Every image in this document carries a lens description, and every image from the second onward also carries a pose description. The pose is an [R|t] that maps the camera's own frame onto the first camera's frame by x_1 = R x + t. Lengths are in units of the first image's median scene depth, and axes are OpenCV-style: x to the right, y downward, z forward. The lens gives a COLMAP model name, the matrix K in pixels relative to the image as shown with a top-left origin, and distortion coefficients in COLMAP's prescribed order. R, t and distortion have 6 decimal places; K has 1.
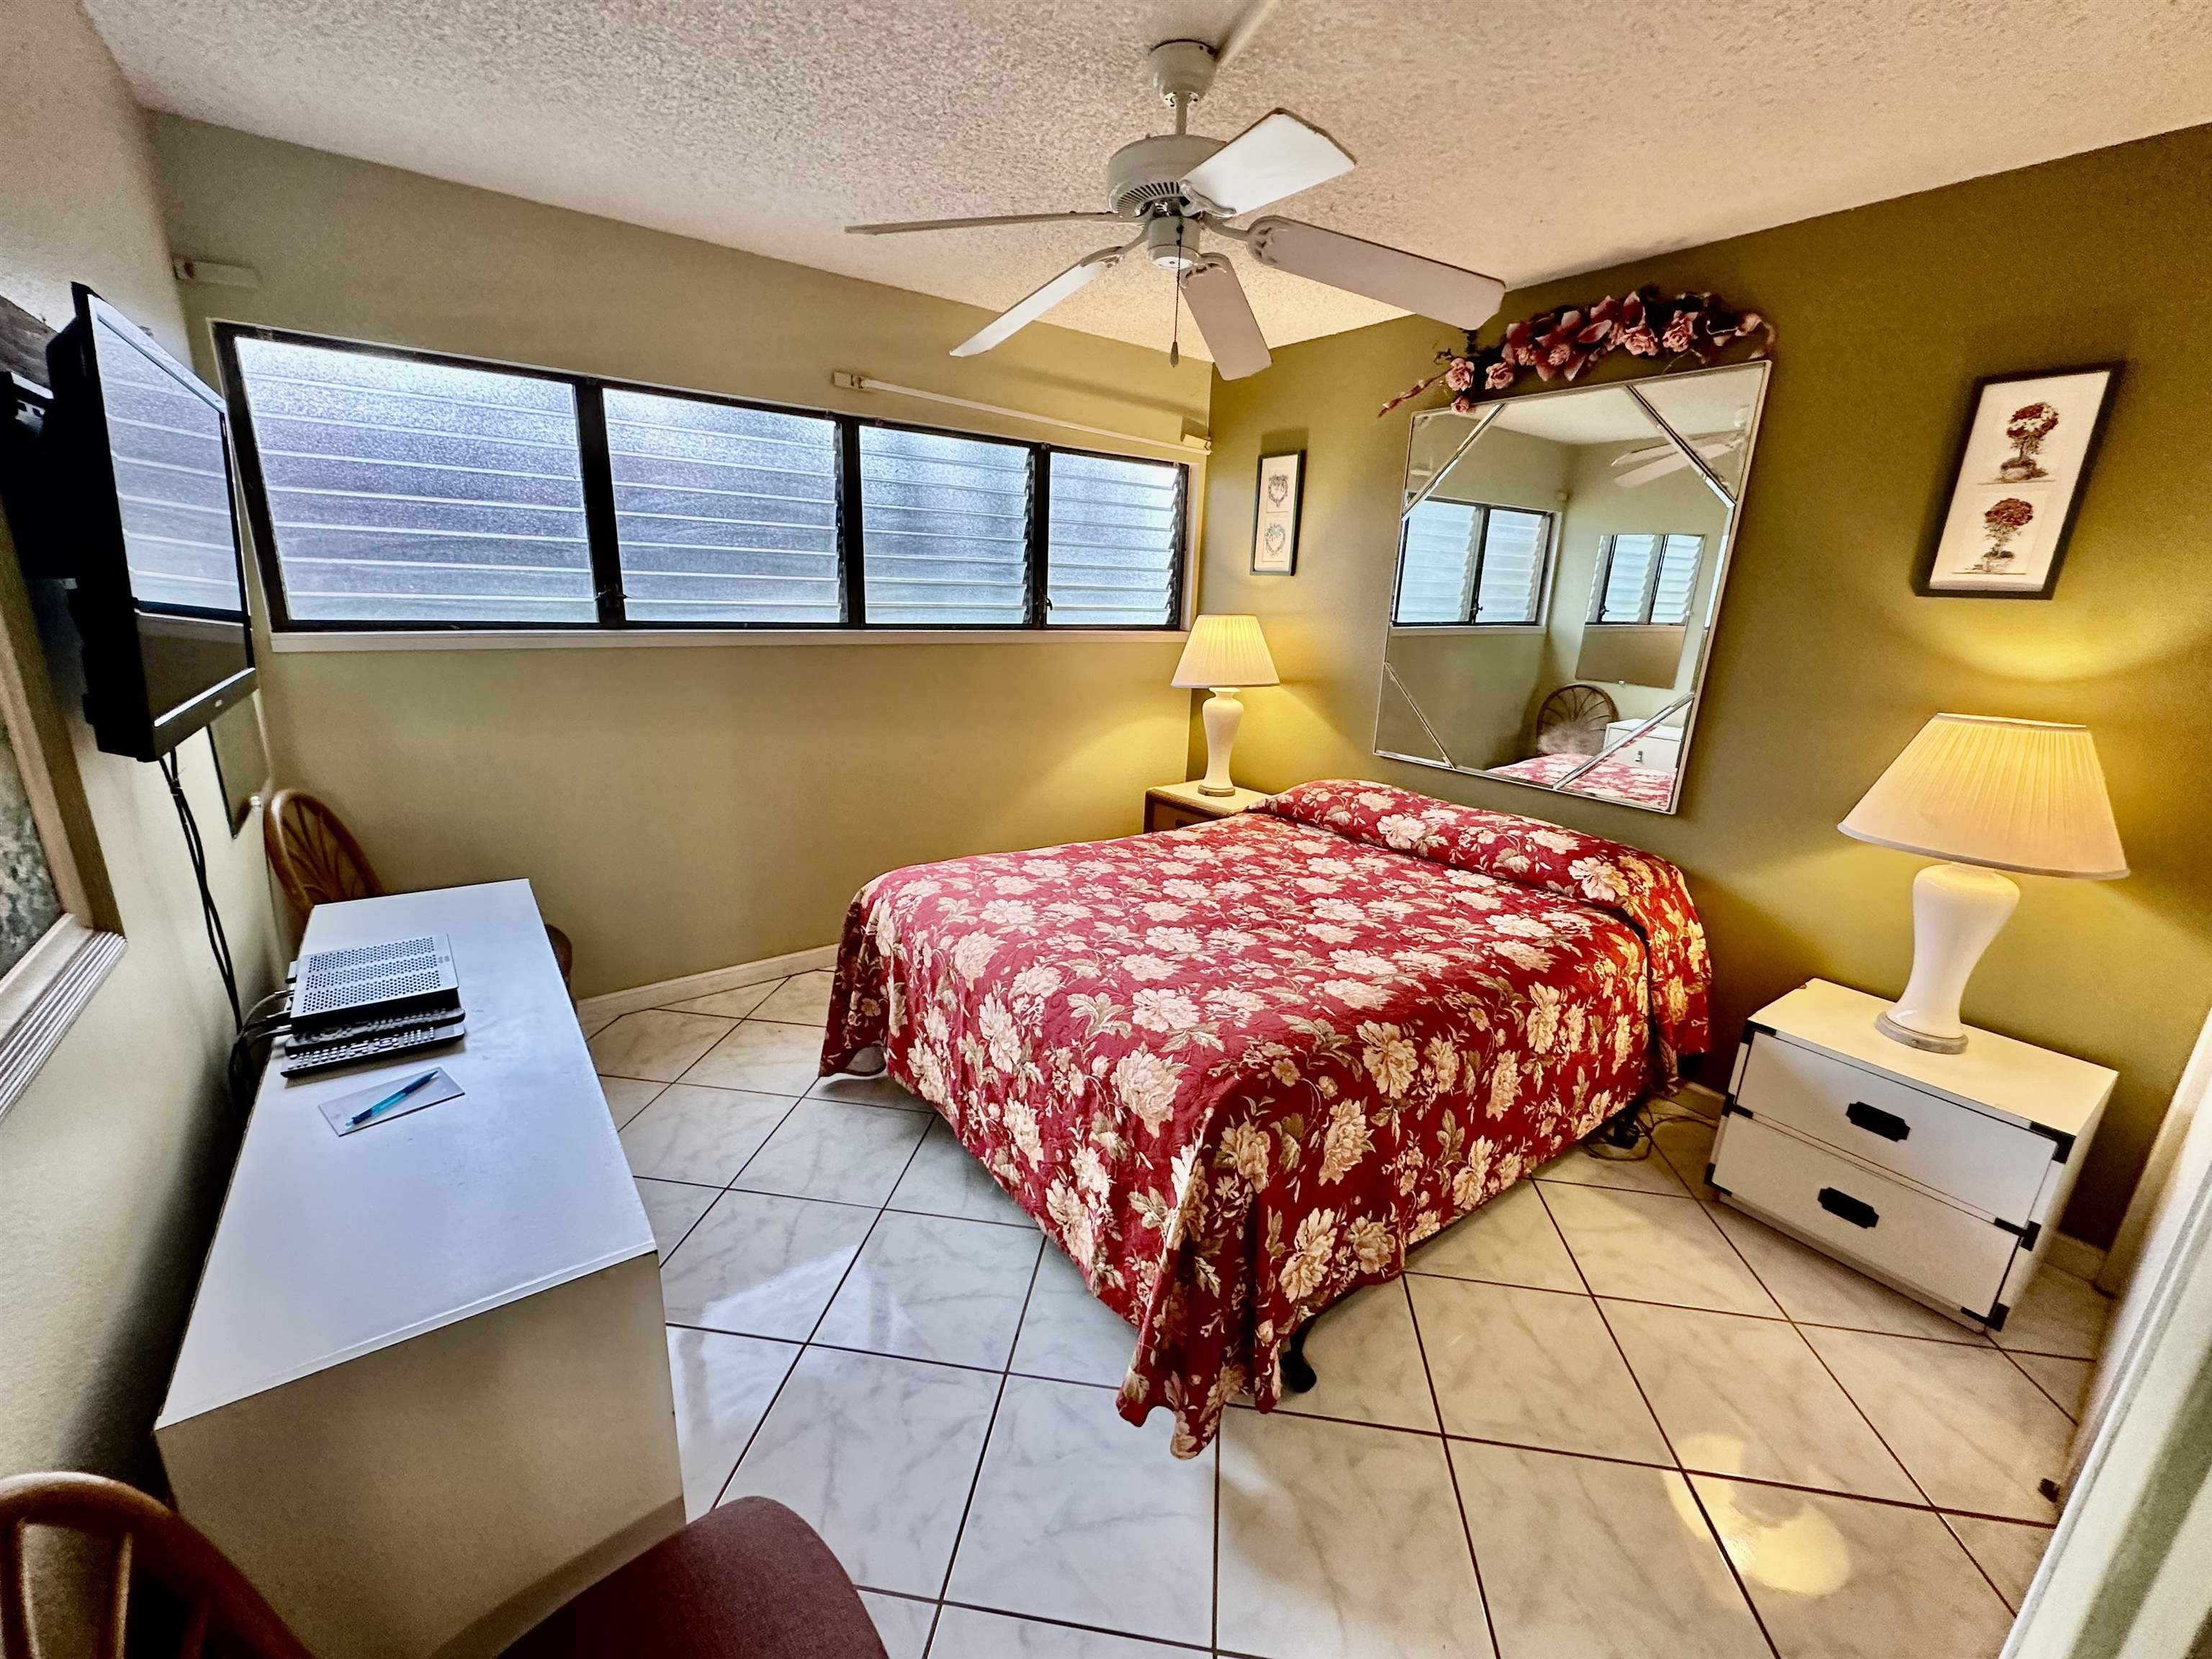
lens RADIAL K [[888.3, 0, 1107.4], [0, 888.3, 824.6], [0, 0, 1]] dist [-0.001127, -0.000348]
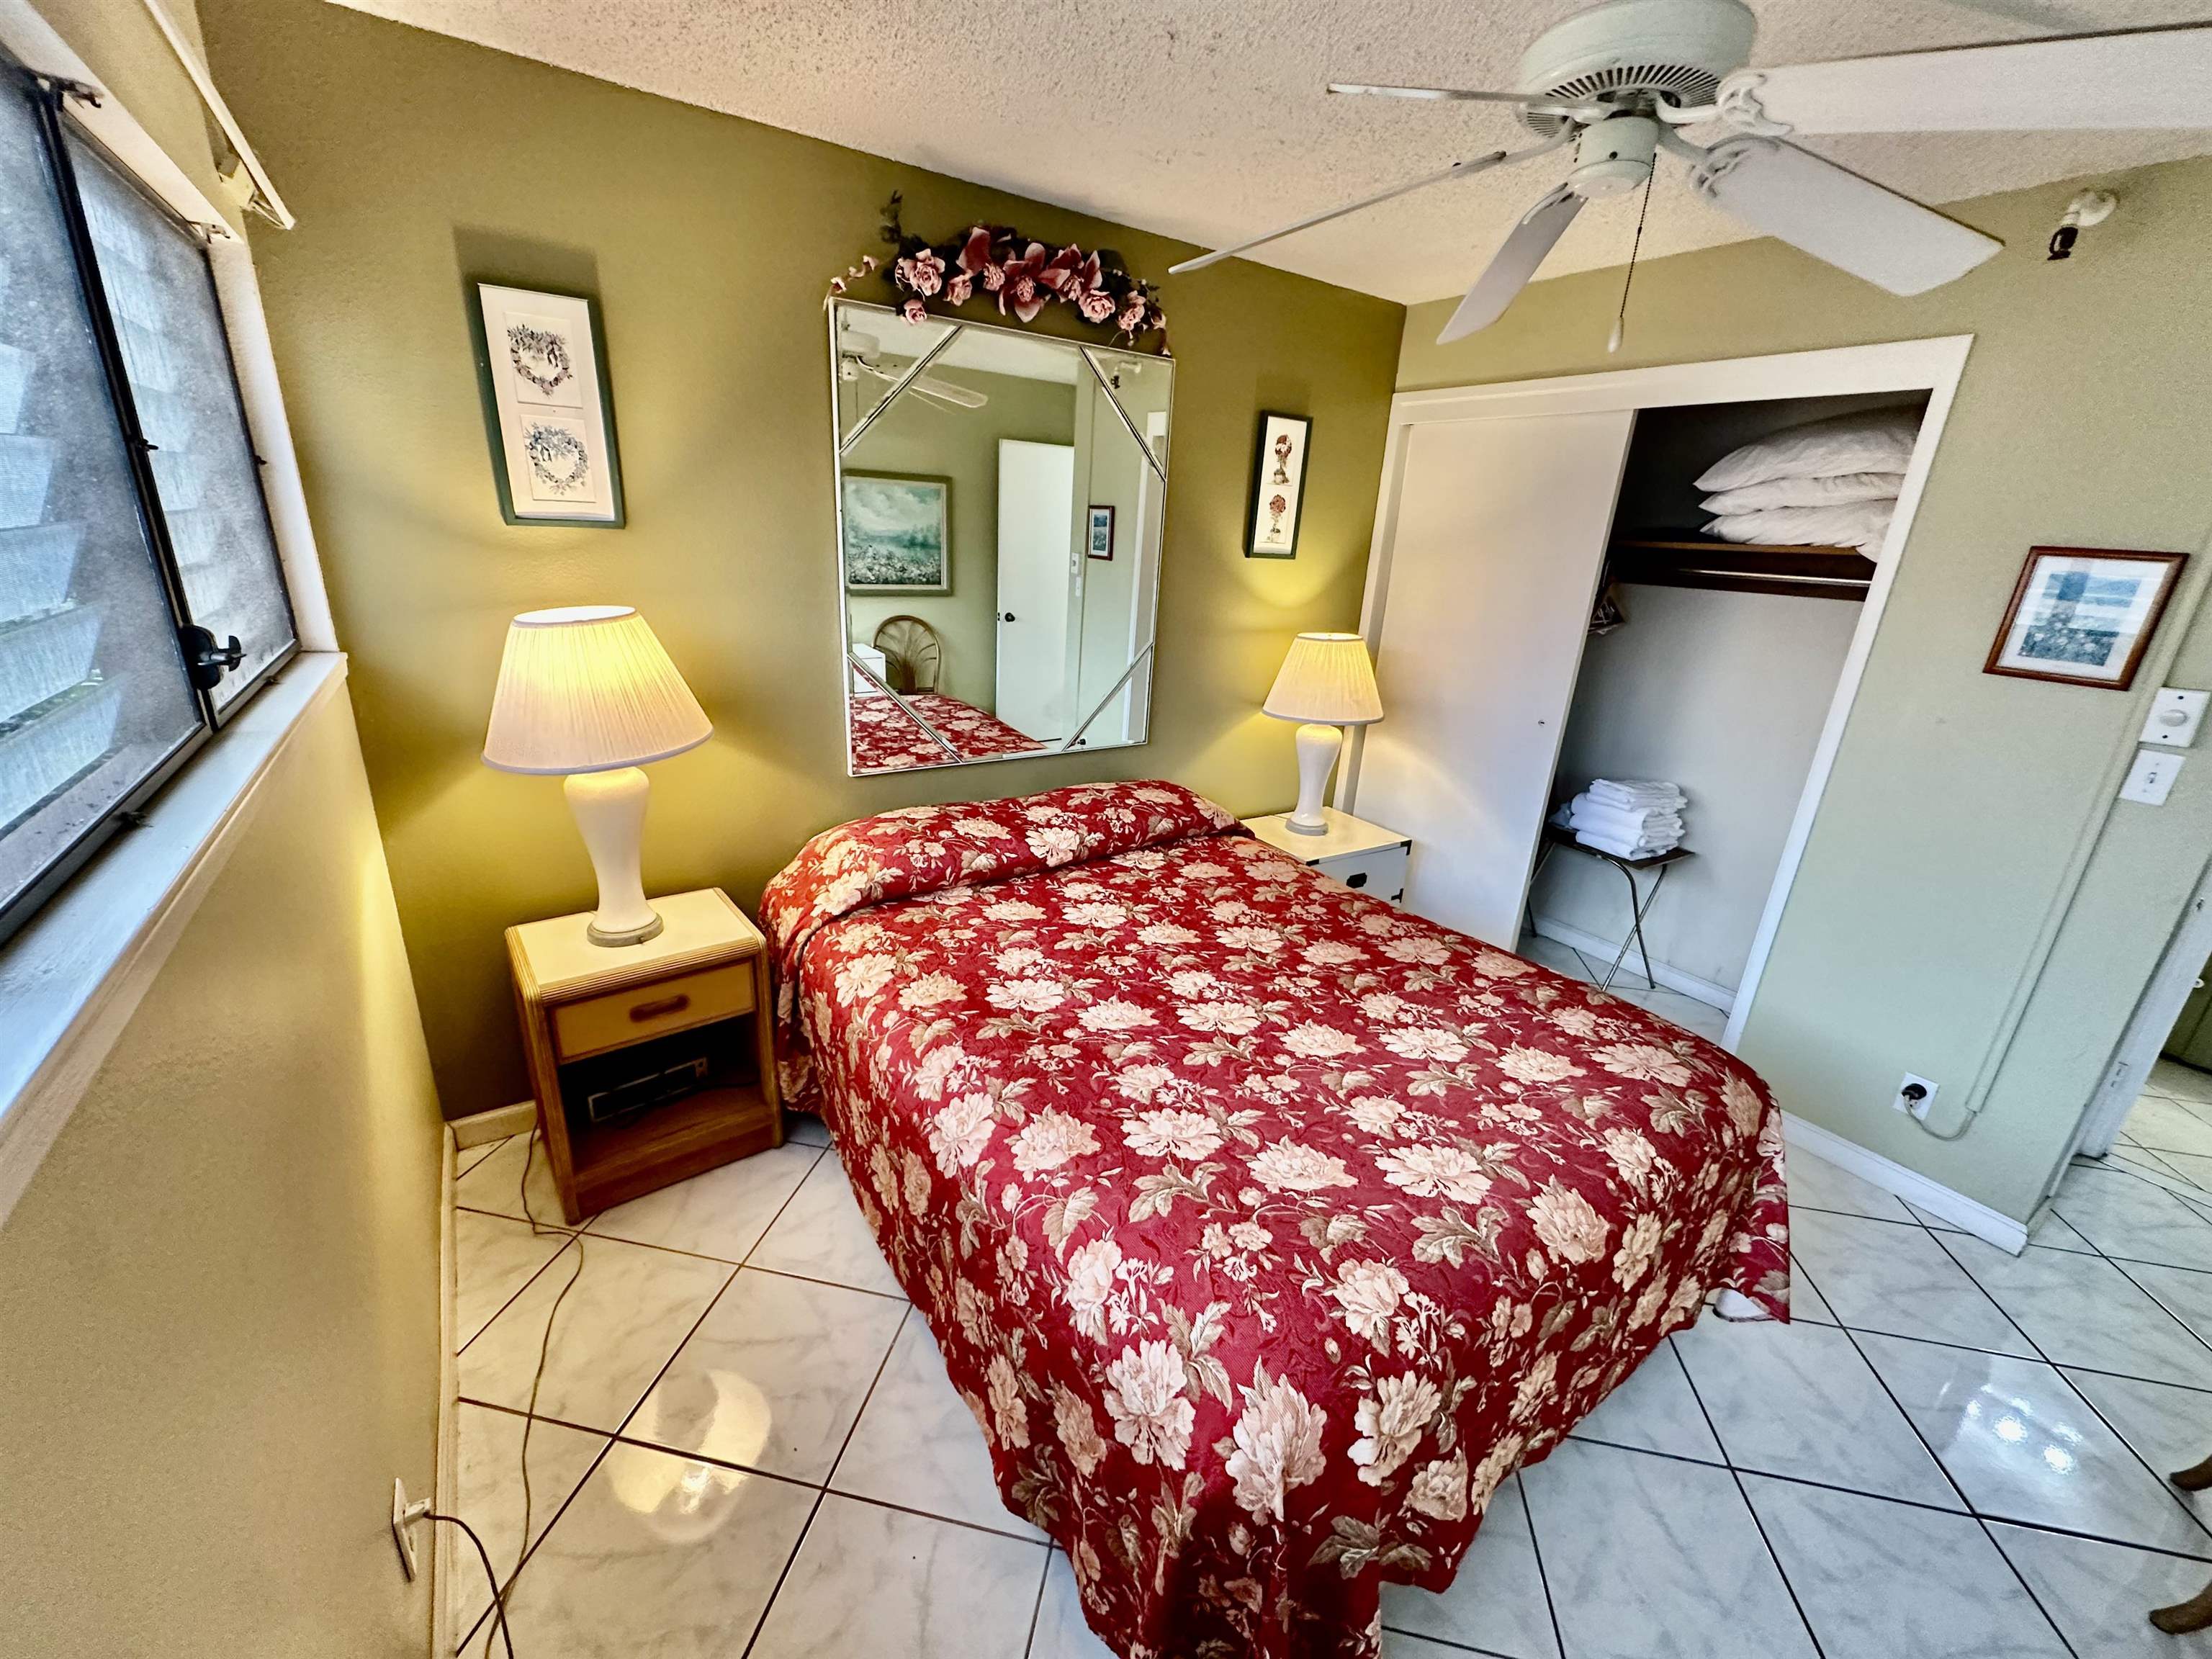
lens RADIAL K [[888.3, 0, 1107.4], [0, 888.3, 824.6], [0, 0, 1]] dist [-0.001127, -0.000348]
pose [[0.053026, -0.359837, 0.931507, -0.555894], [0.207058, 0.916508, 0.342257, -0.352522], [-0.976890, 0.174728, 0.123106, 0.980057]]
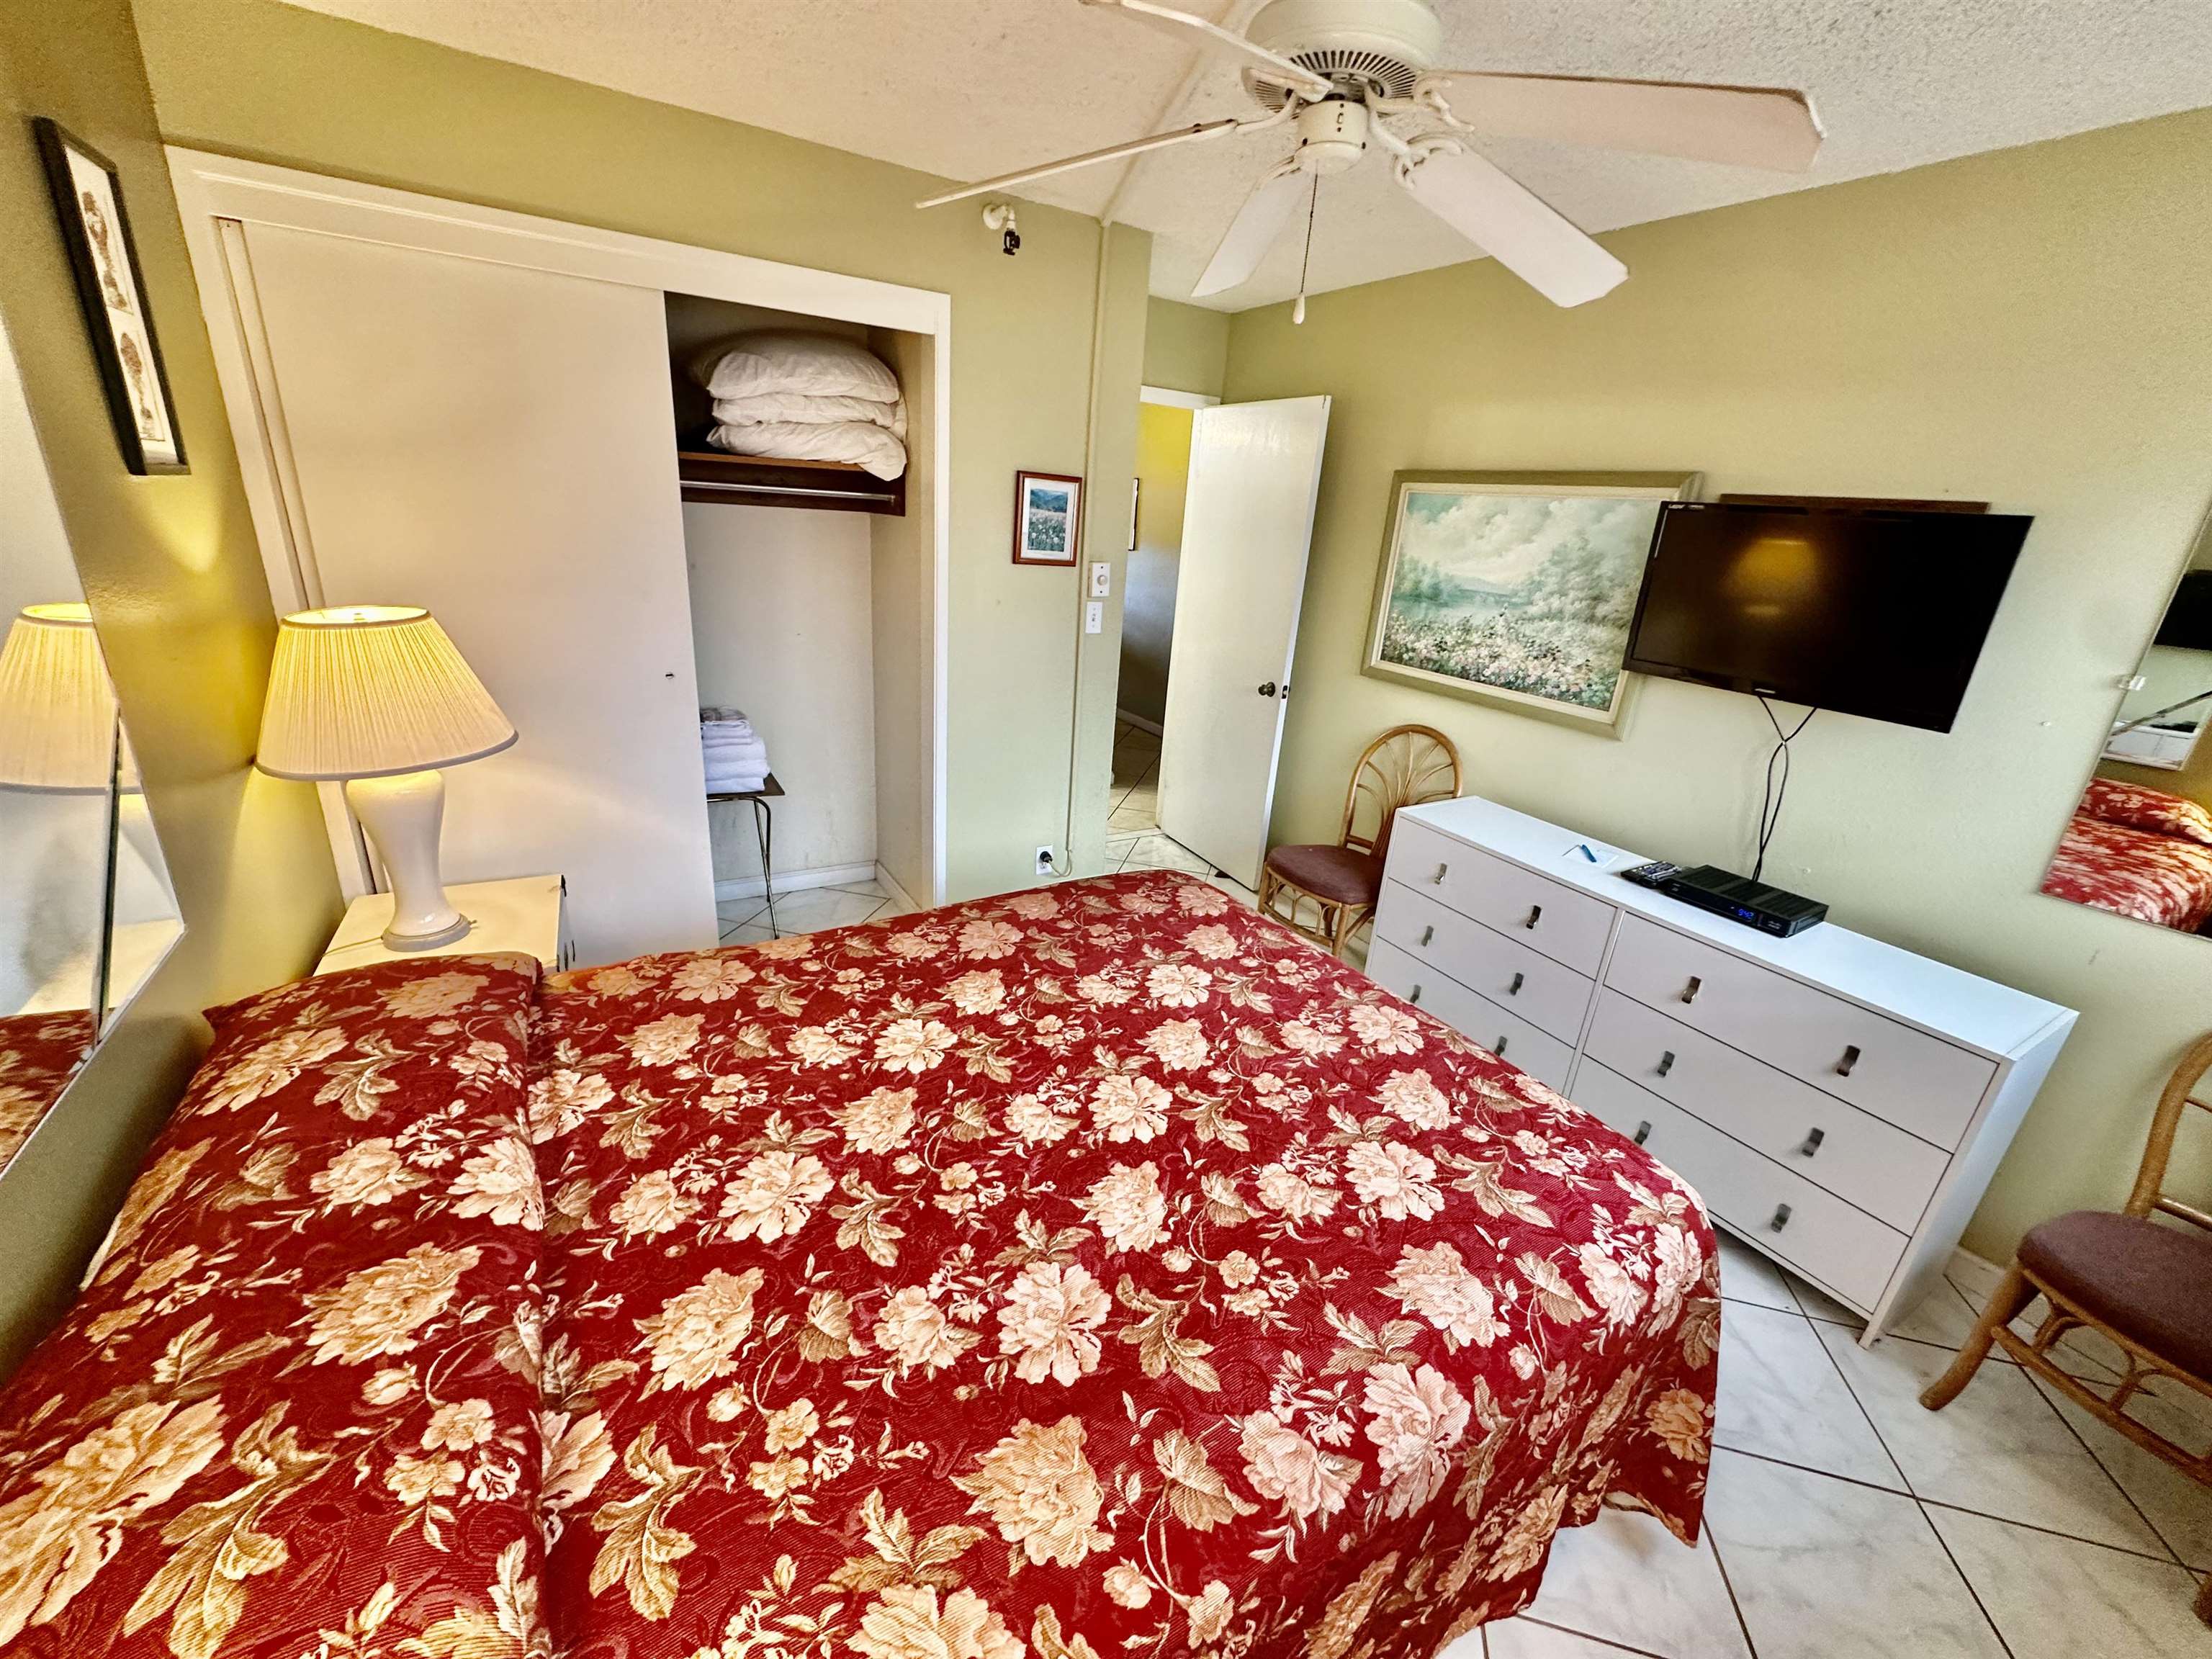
lens RADIAL K [[888.3, 0, 1107.4], [0, 888.3, 824.6], [0, 0, 1]] dist [-0.001127, -0.000348]
pose [[-0.987453, -0.144394, 0.063931, 0.094368], [-0.083177, 0.819722, 0.566689, -0.418400], [-0.134232, 0.554261, -0.821447, 1.394832]]
